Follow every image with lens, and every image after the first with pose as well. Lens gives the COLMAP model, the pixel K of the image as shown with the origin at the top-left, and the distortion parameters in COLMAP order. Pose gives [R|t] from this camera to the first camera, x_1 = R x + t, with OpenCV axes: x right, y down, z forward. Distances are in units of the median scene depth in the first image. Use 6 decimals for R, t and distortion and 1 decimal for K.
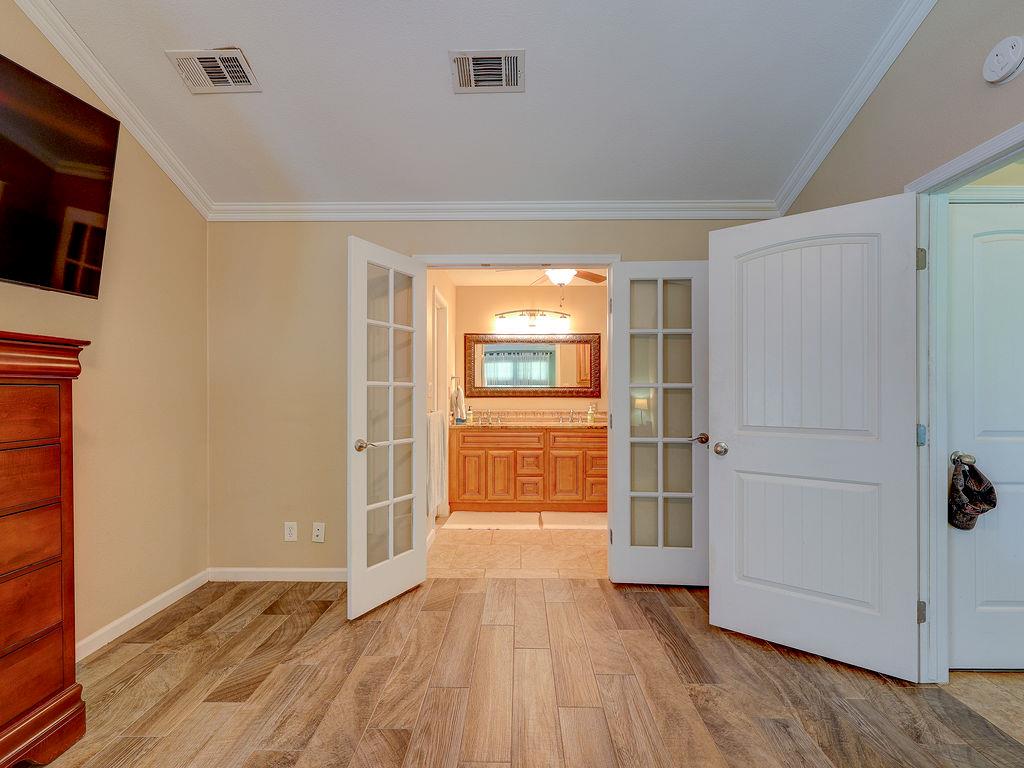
lens RADIAL K [[460.5, 0, 510.2], [0, 460.5, 390.3], [0, 0, 1]] dist [-0.001442, 0.000571]
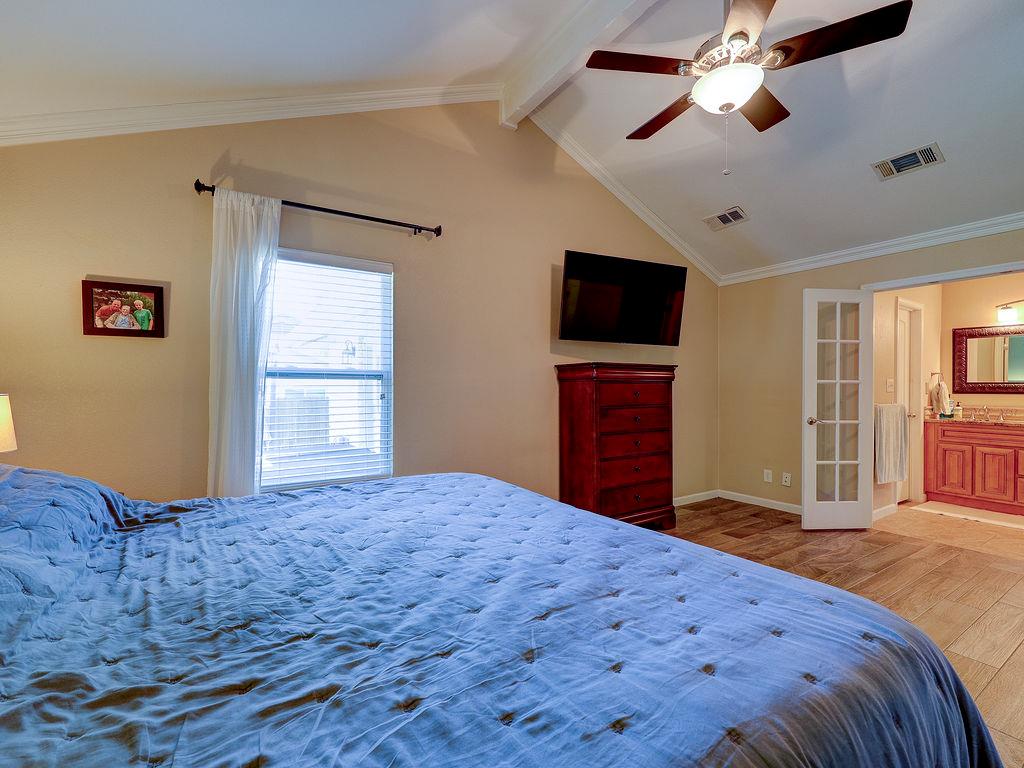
lens RADIAL K [[448.4, 0, 509.2], [0, 448.4, 387.2], [0, 0, 1]] dist [-0.006595, -0.000092]
pose [[0.544460, 0.004705, -0.838774, 0.209610], [-0.001216, 0.999988, 0.004820, -0.000811], [0.838786, -0.001604, 0.544459, -0.372245]]
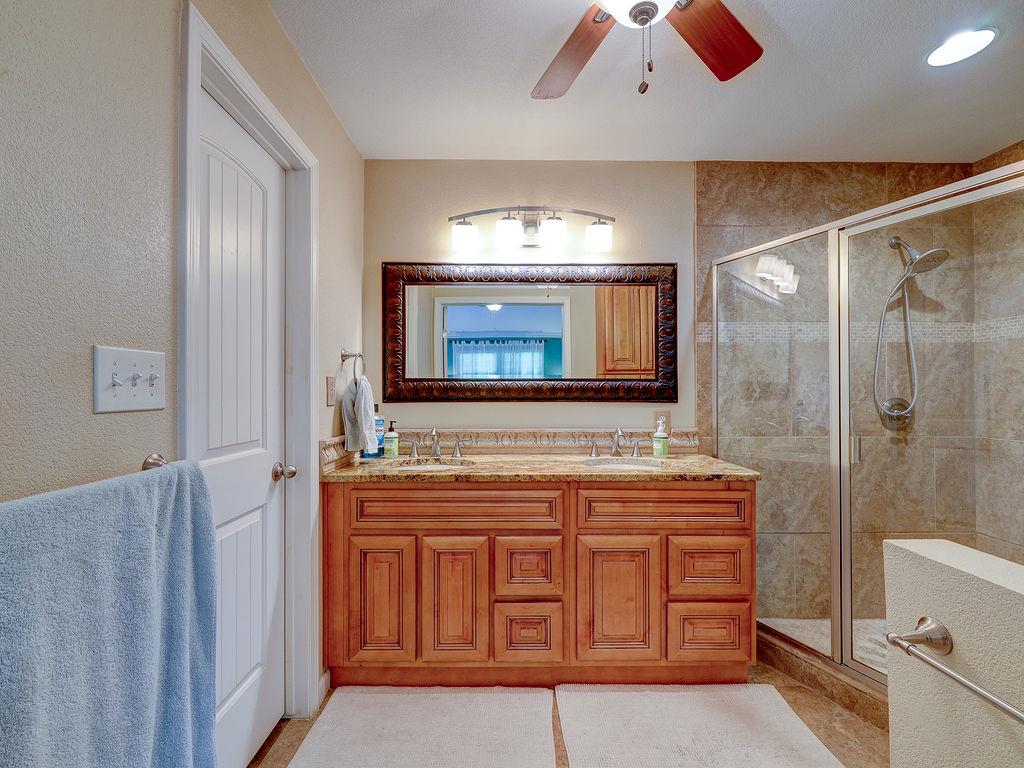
lens RADIAL K [[460.5, 0, 510.2], [0, 460.5, 390.3], [0, 0, 1]] dist [-0.001442, 0.000571]
pose [[0.999572, -0.001158, 0.029234, 0.015918], [0.001180, 0.999999, -0.000728, 0.005235], [-0.029234, 0.000762, 0.999572, 0.602752]]
